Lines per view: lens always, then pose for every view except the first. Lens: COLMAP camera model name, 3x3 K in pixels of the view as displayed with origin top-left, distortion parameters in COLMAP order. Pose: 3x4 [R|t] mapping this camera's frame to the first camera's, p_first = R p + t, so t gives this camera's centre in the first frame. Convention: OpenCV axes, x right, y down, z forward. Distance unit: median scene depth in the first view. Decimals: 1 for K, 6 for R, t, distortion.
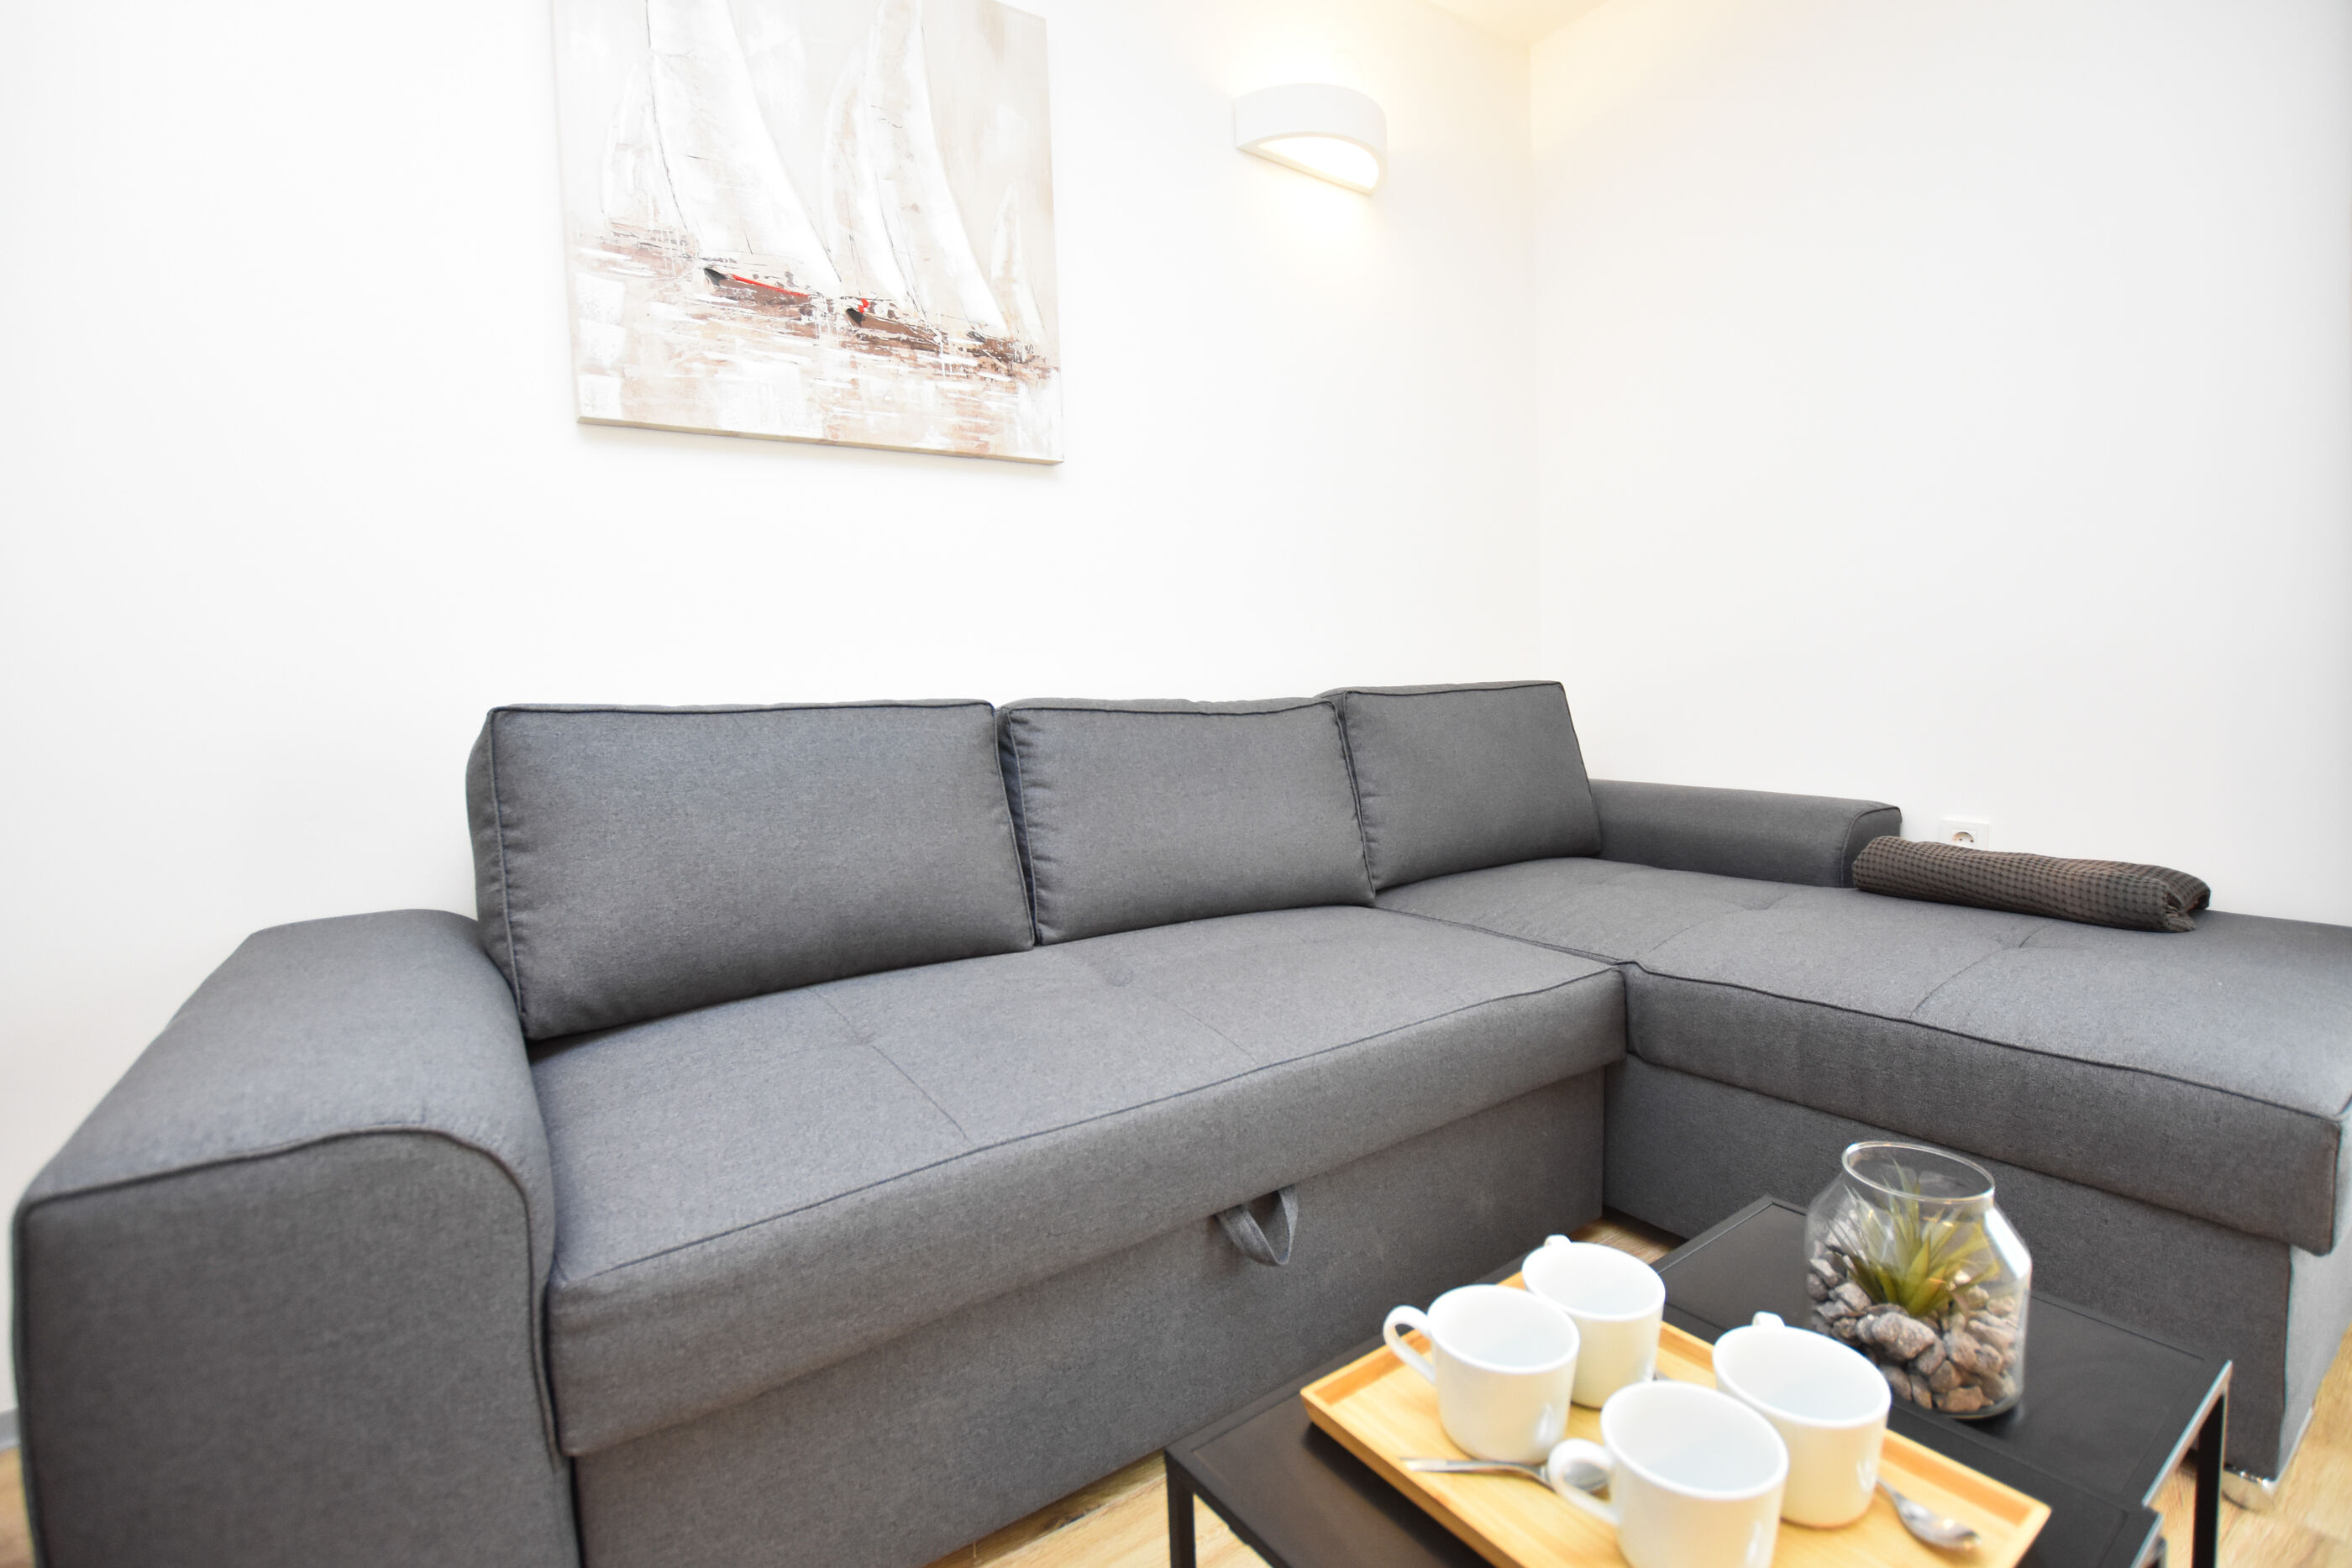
lens RADIAL K [[1058.8, 0, 1185.4], [0, 1058.8, 769.3], [0, 0, 1]] dist [-0.024996, -0.000690]
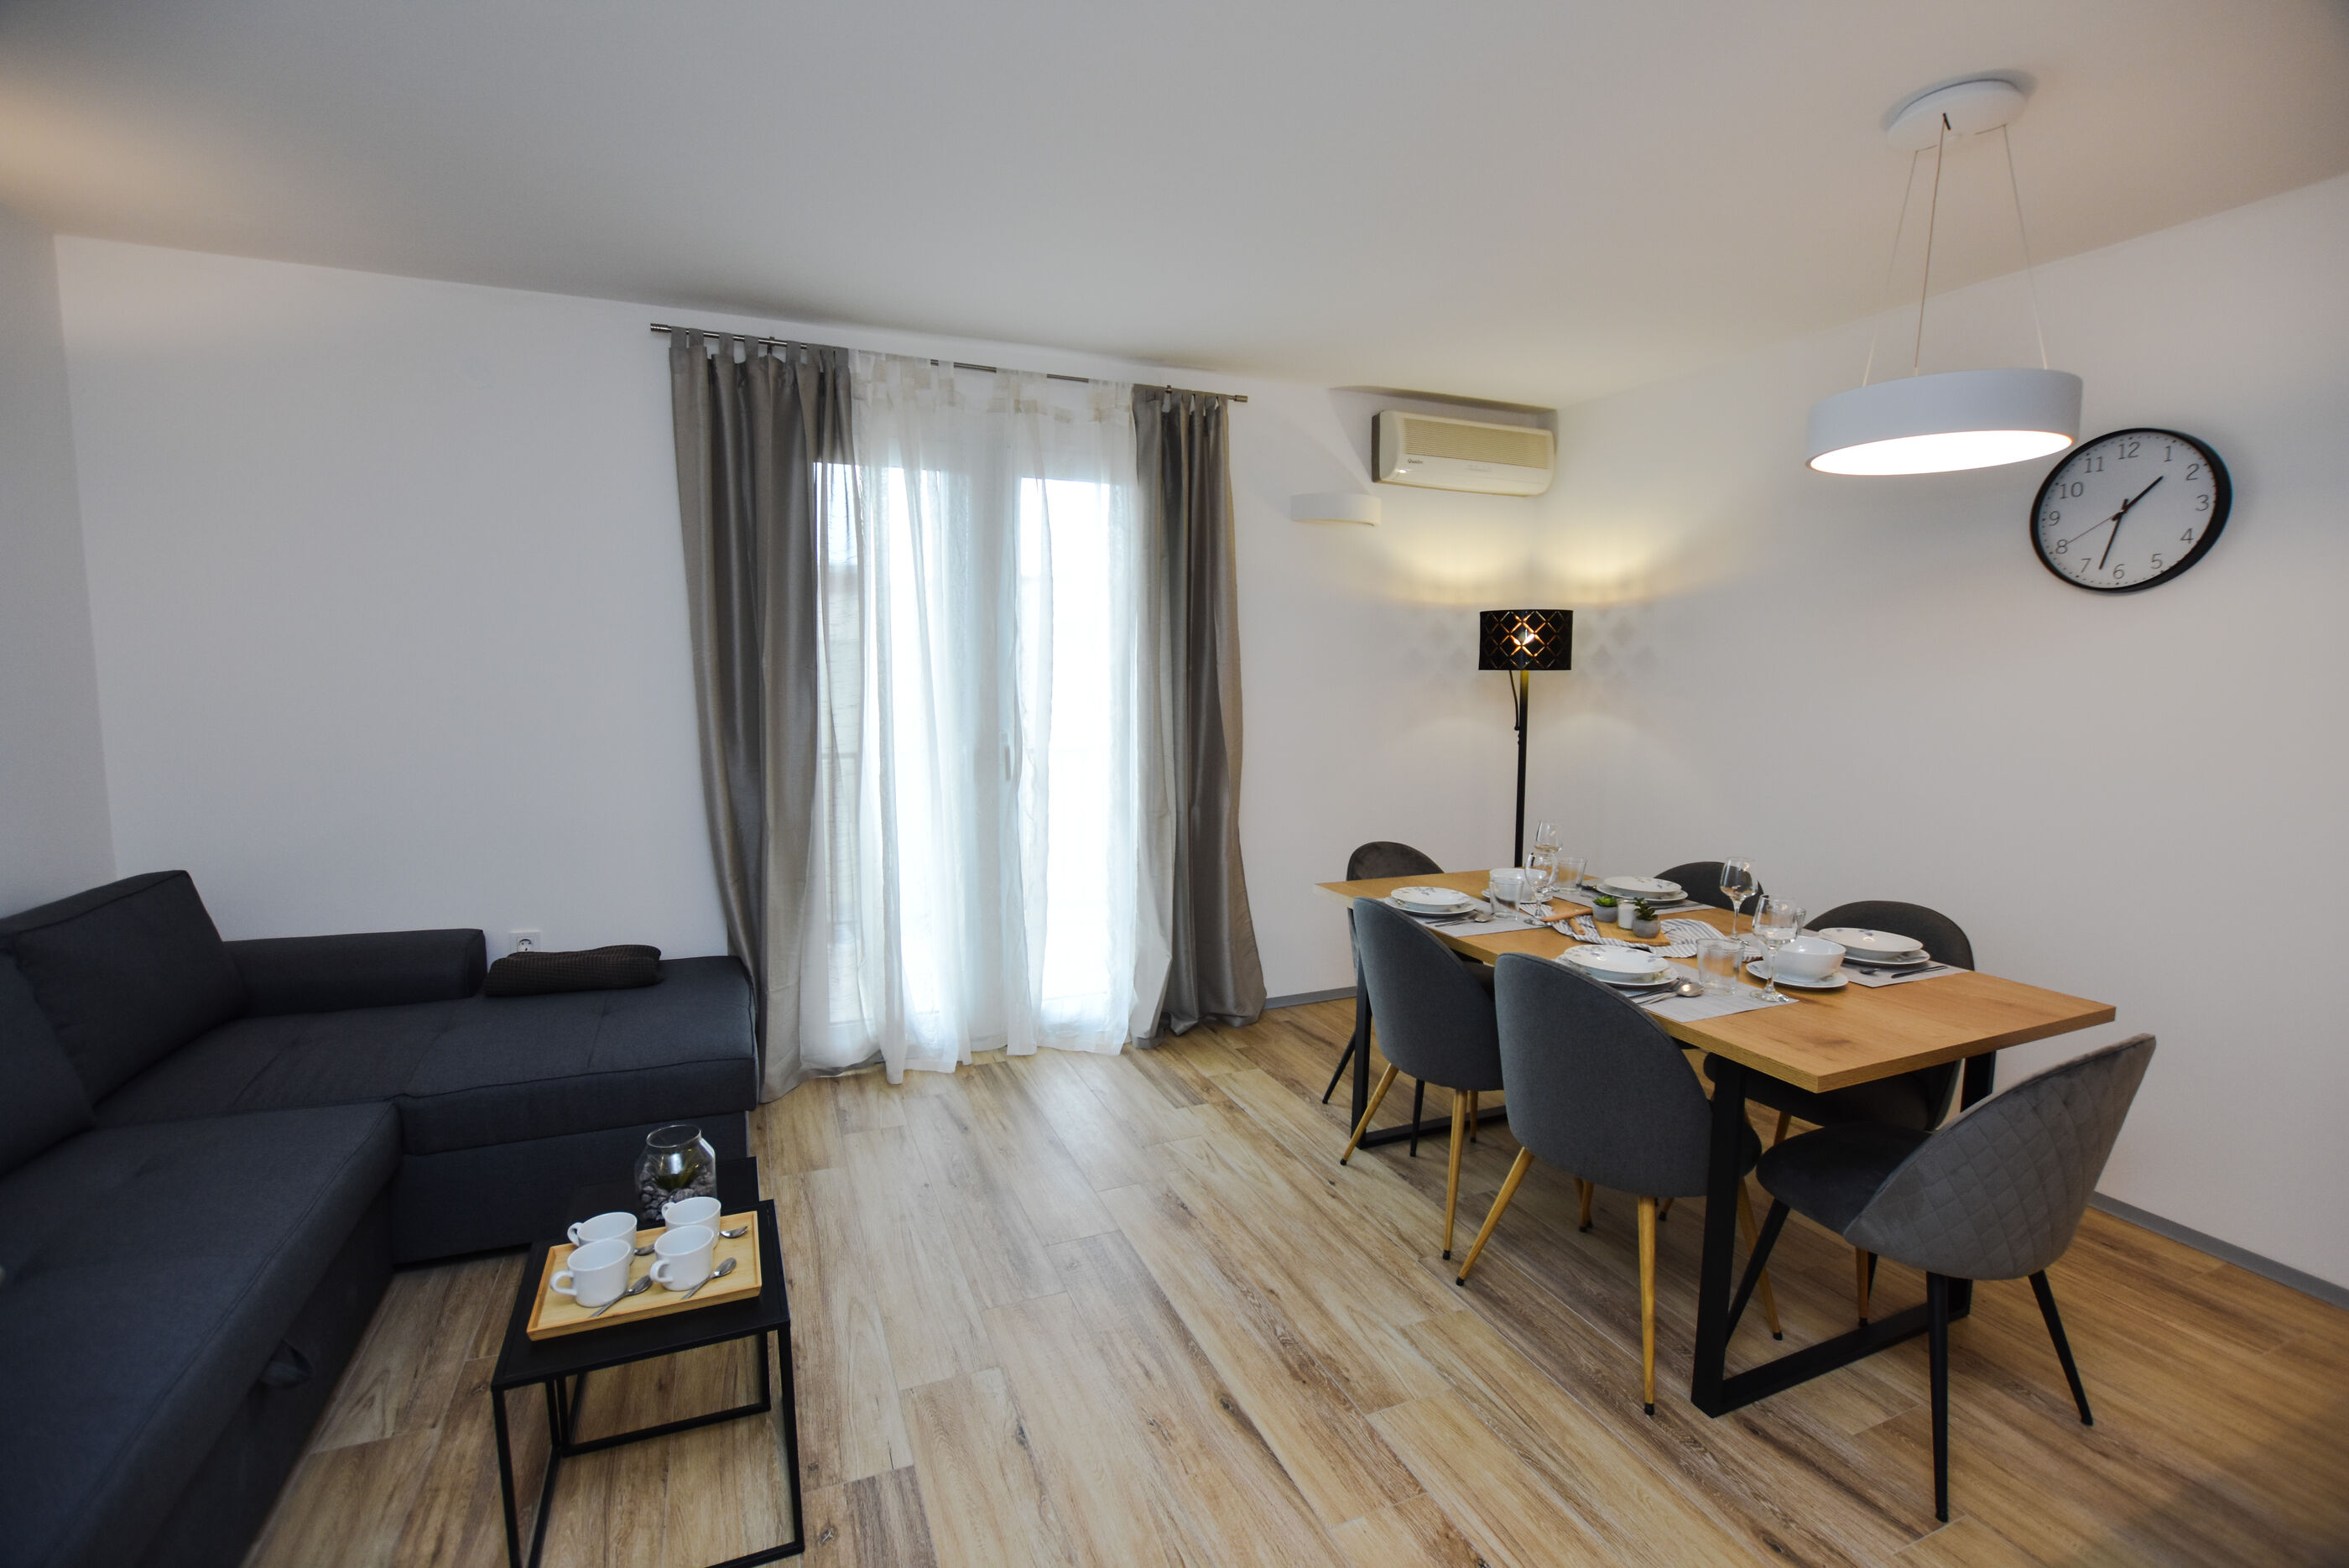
lens RADIAL K [[1057.6, 0, 1169.5], [0, 1057.6, 770.0], [0, 0, 1]] dist [-0.024996, -0.000690]
pose [[0.212039, -0.059469, 0.975450, -0.701588], [0.055462, 0.997270, 0.048743, -0.268060], [-0.975686, 0.043764, 0.214759, -0.372324]]
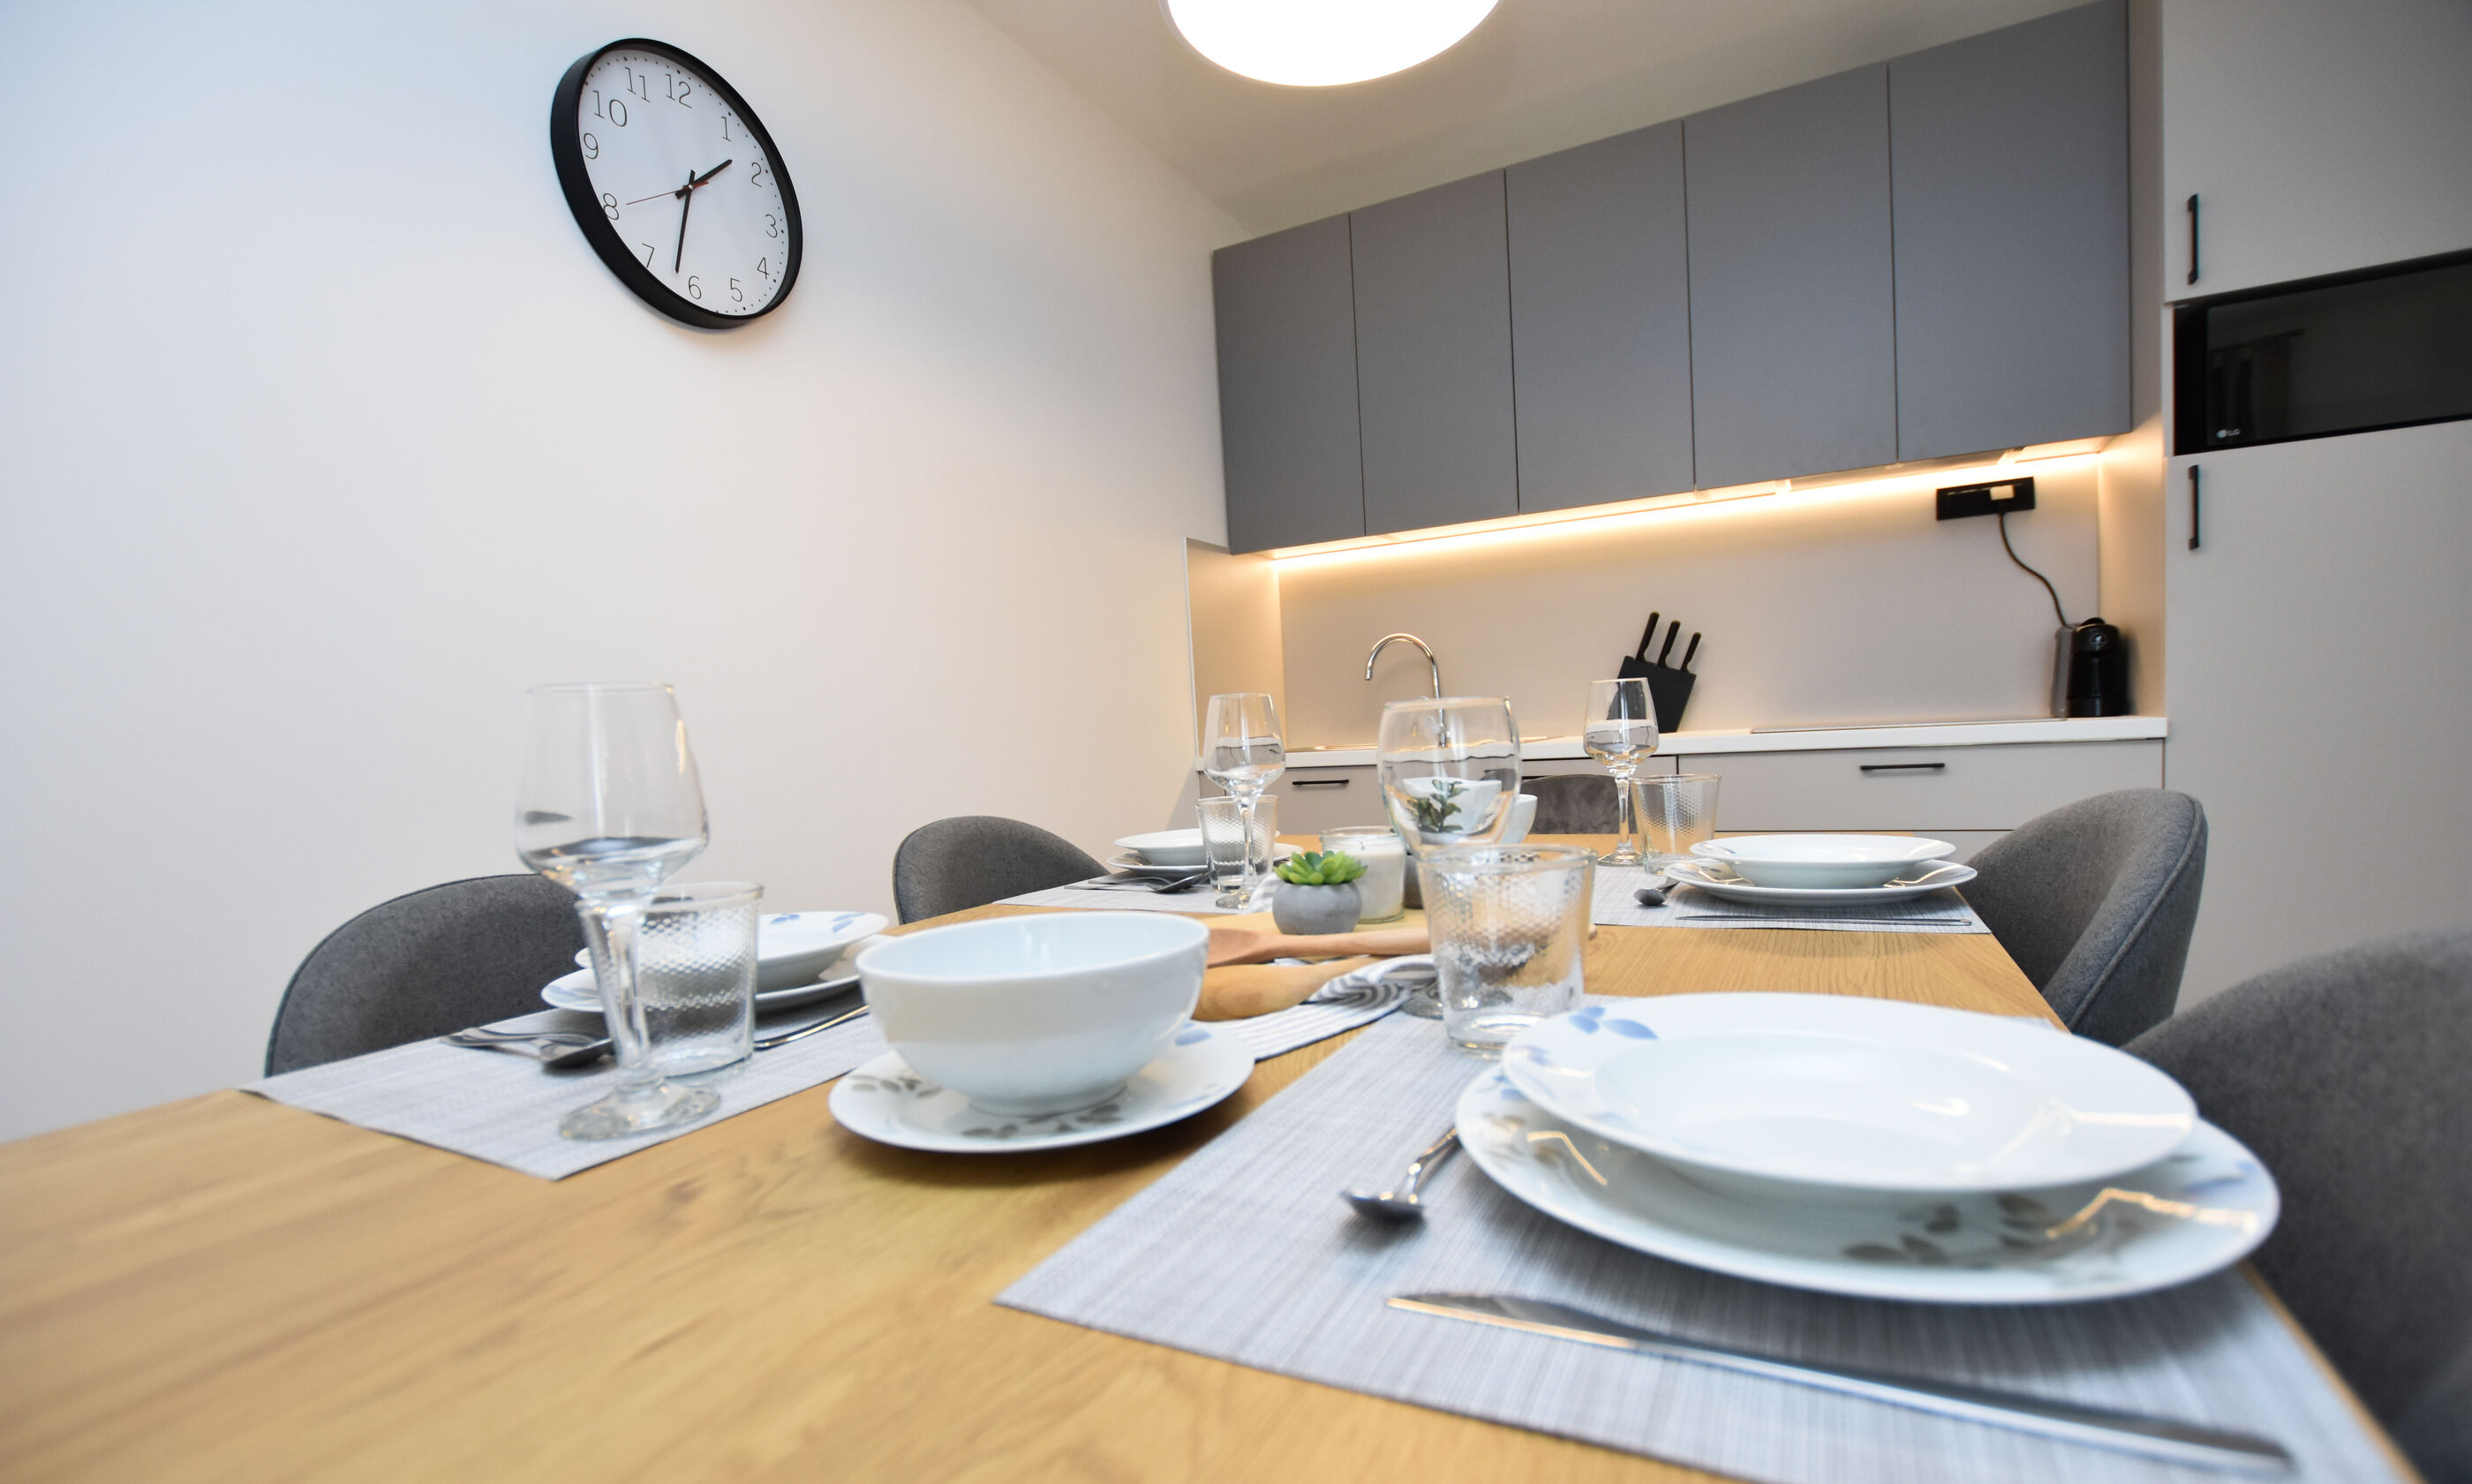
lens RADIAL K [[1085.2, 0, 1231.1], [0, 1085.2, 823.9], [0, 0, 1]] dist [-0.033927, 0.002013]
pose [[-0.885073, 0.123747, -0.448701, 1.218356], [0.055330, 0.985147, 0.162555, -0.050786], [0.462153, 0.119046, -0.878774, -0.282529]]
